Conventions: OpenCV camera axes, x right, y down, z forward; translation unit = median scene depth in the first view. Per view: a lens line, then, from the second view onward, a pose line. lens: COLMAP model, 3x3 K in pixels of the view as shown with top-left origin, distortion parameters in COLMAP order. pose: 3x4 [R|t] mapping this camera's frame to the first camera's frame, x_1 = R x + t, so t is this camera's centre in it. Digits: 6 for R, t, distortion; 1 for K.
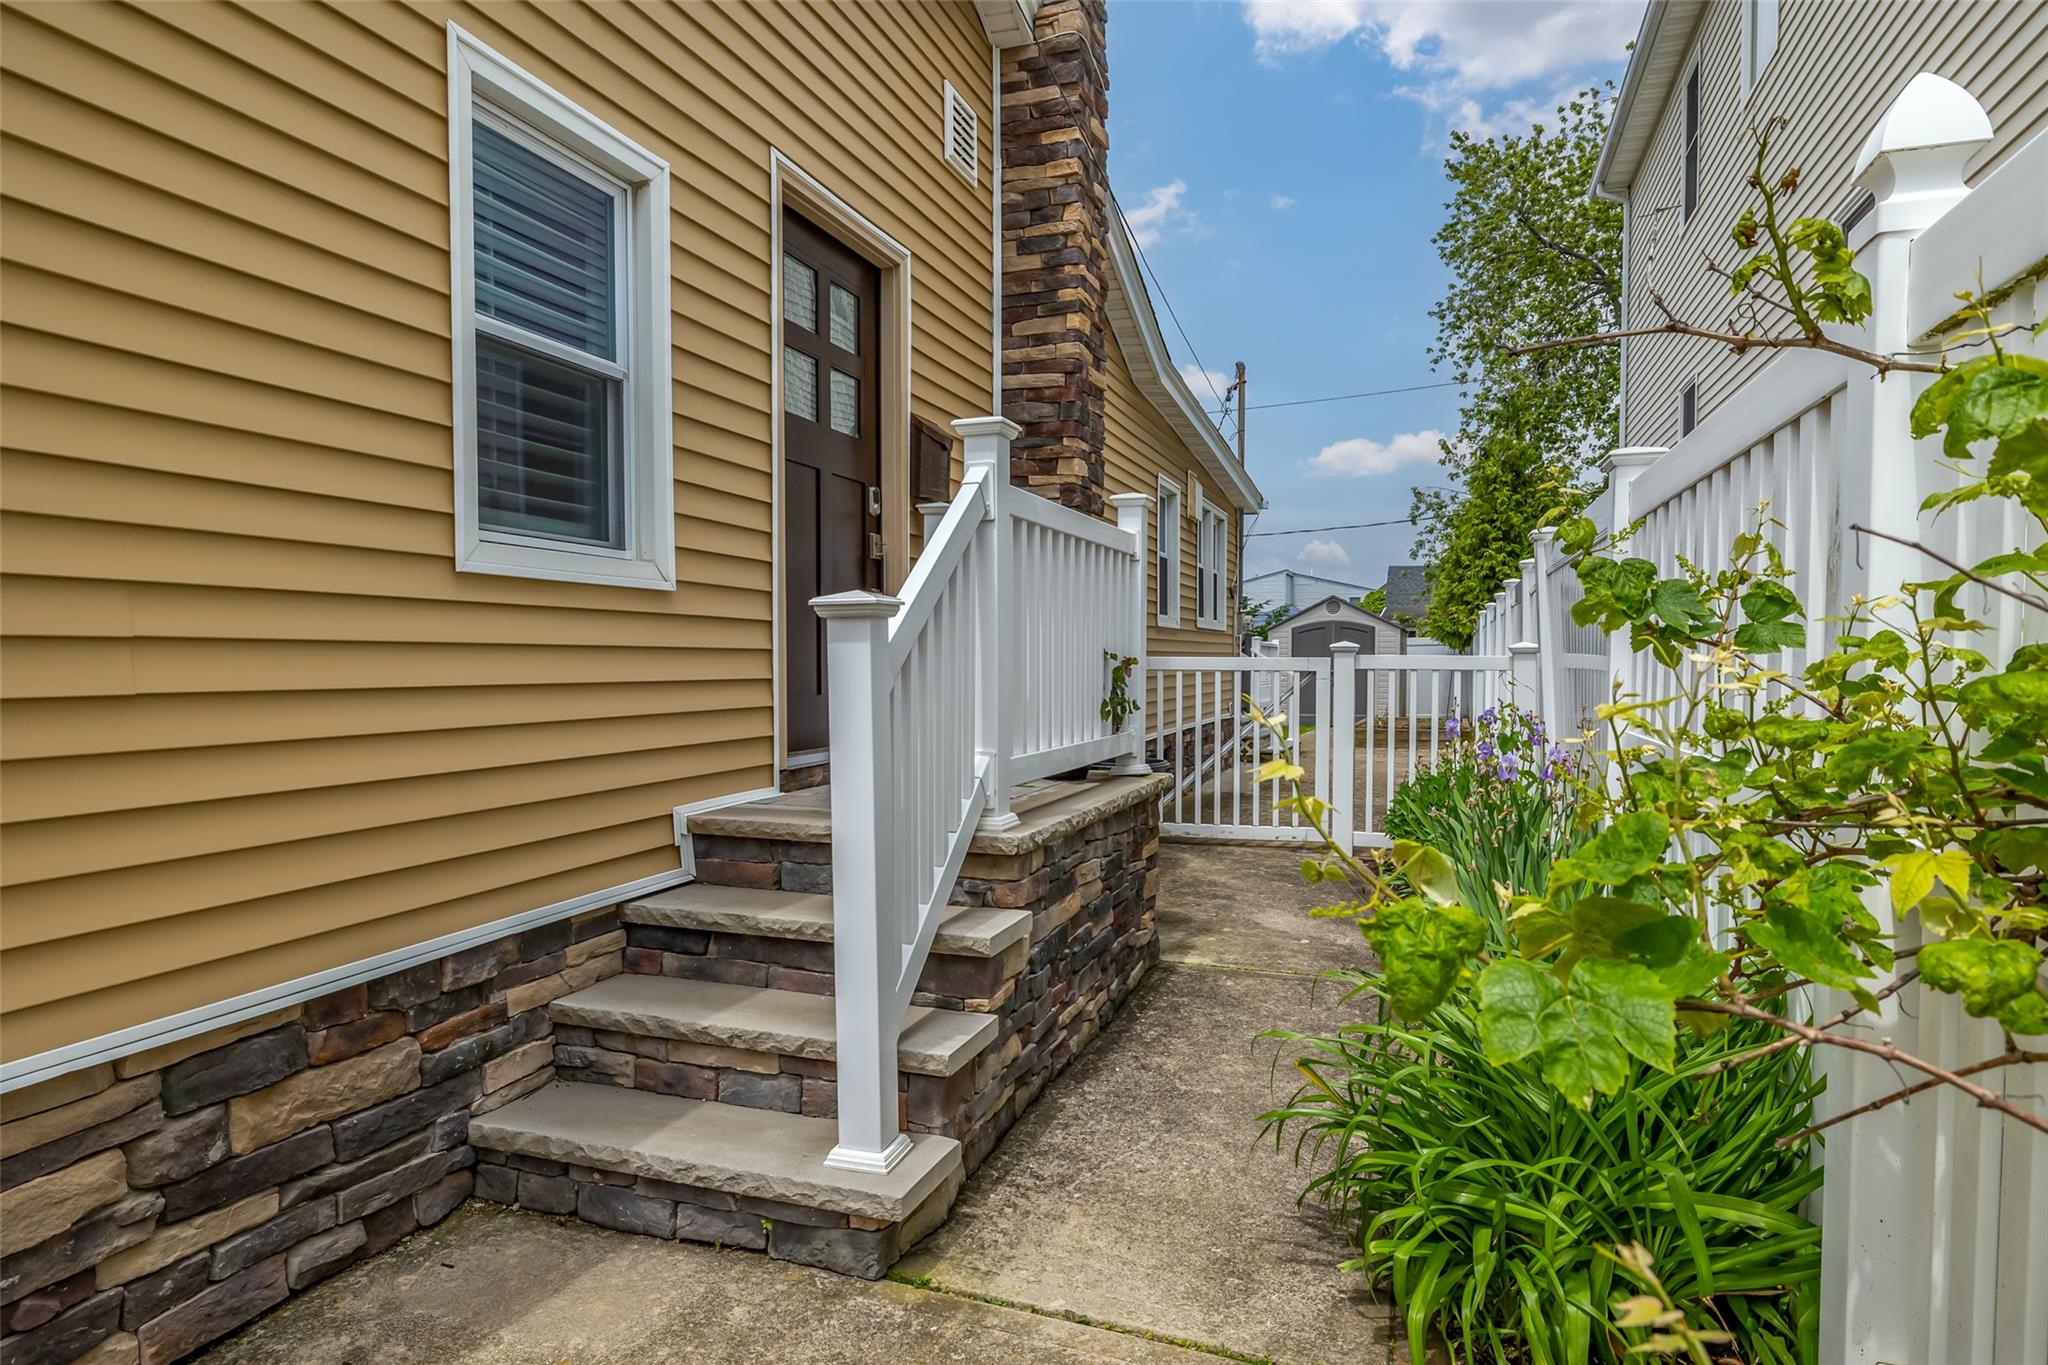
lens RADIAL K [[1181.7, 0, 1024.0], [0, 1181.7, 682.5], [0, 0, 1]] dist [0.004814, 0.000458]
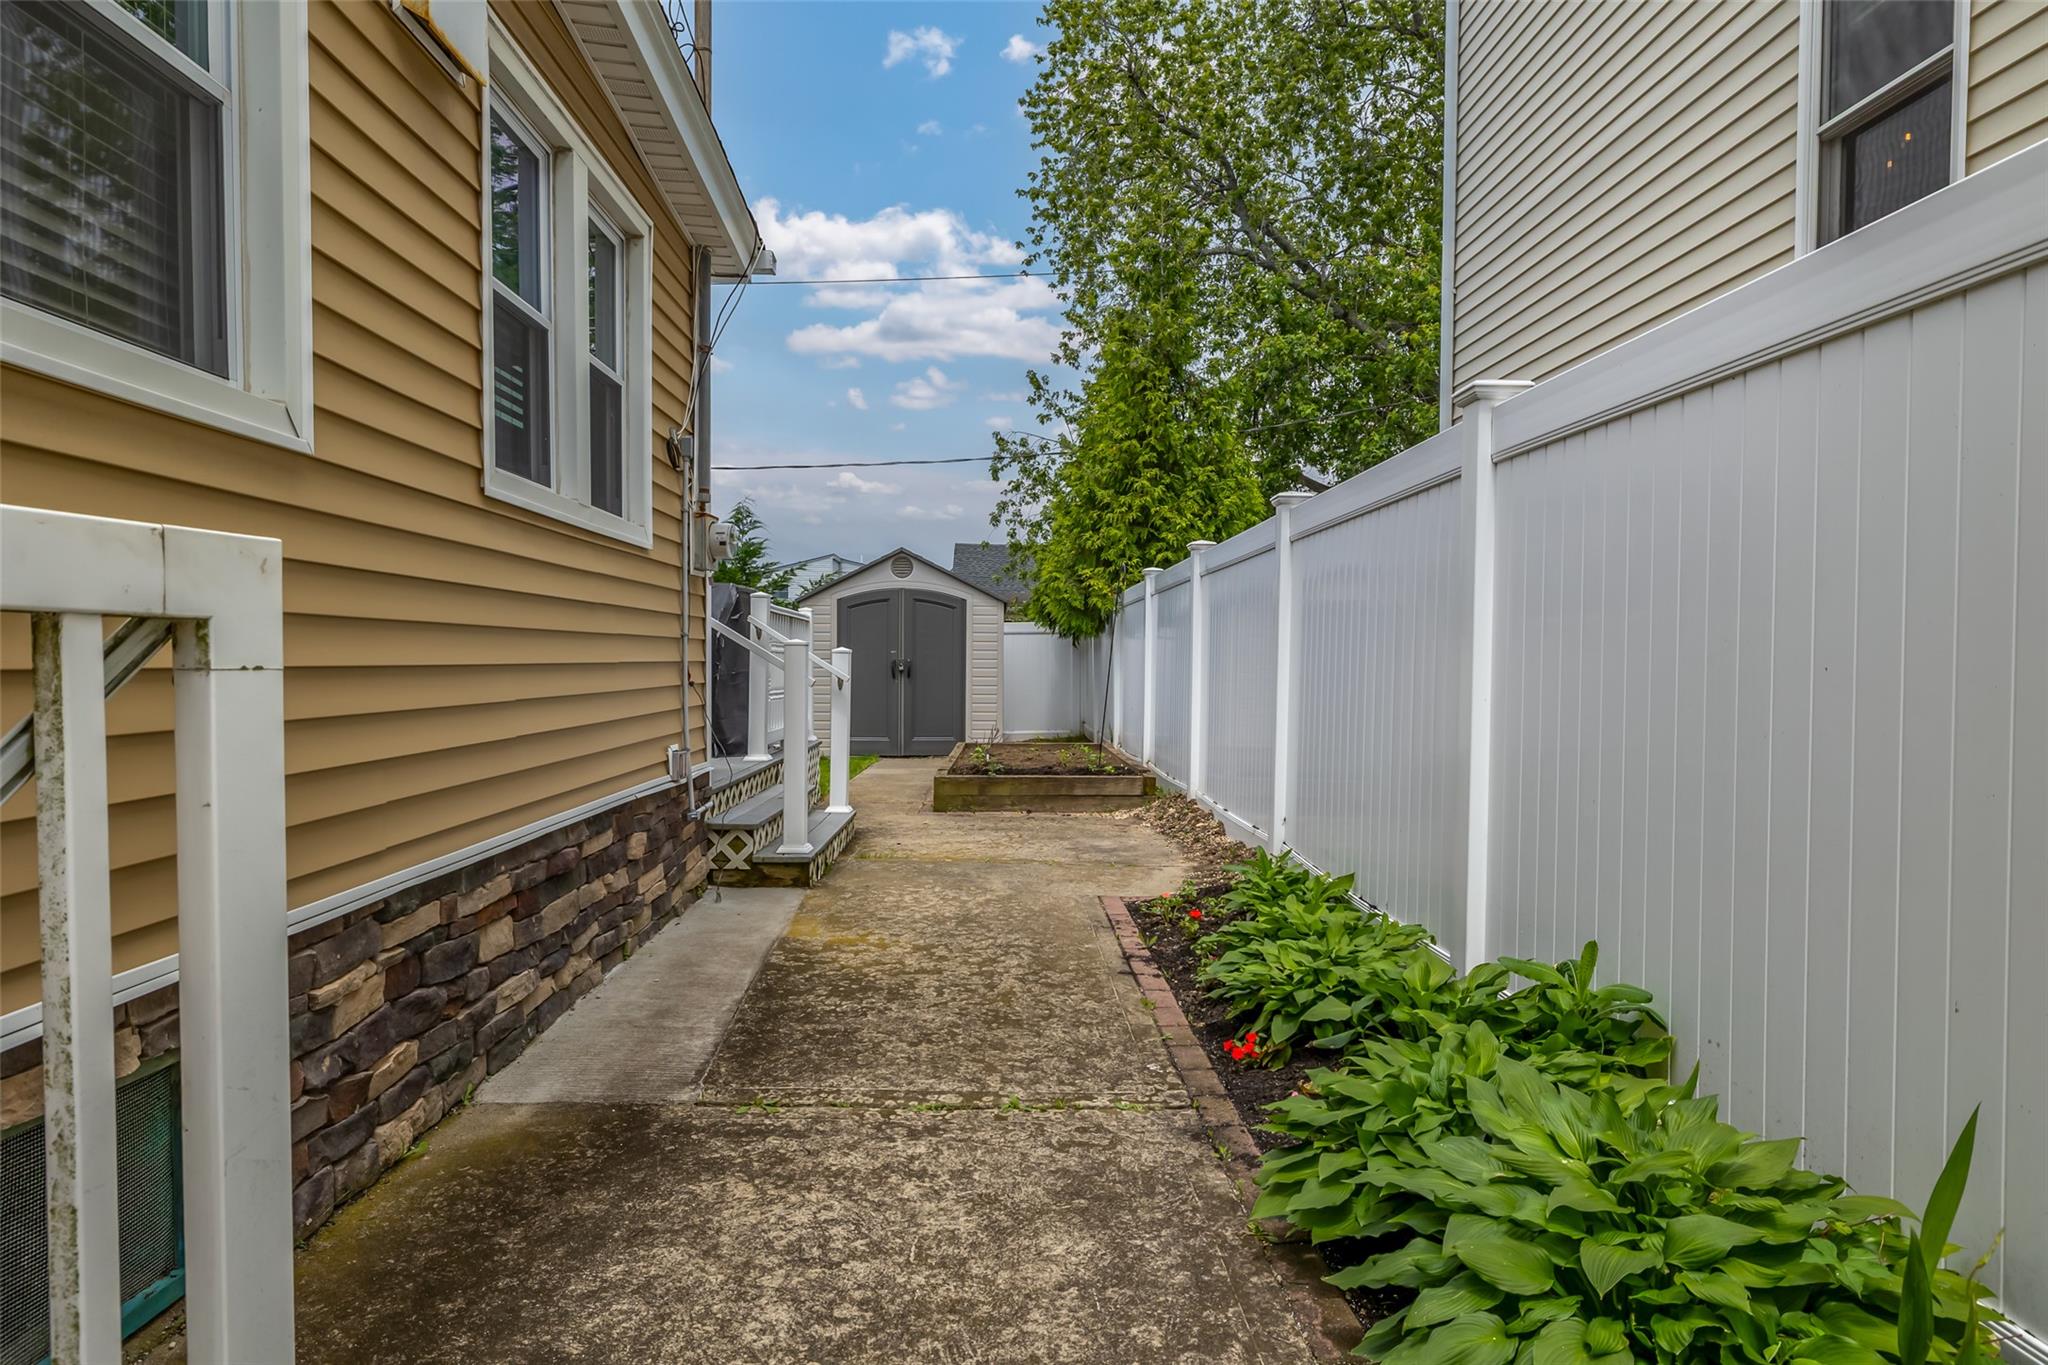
lens RADIAL K [[1227.4, 0, 1011.4], [0, 1227.4, 678.1], [0, 0, 1]] dist [0.011963, 0.000624]
pose [[0.935358, 0.000134, 0.353704, 0.085156], [0.002257, 0.999977, -0.006348, -0.000769], [-0.353696, 0.006736, 0.935336, 0.369094]]
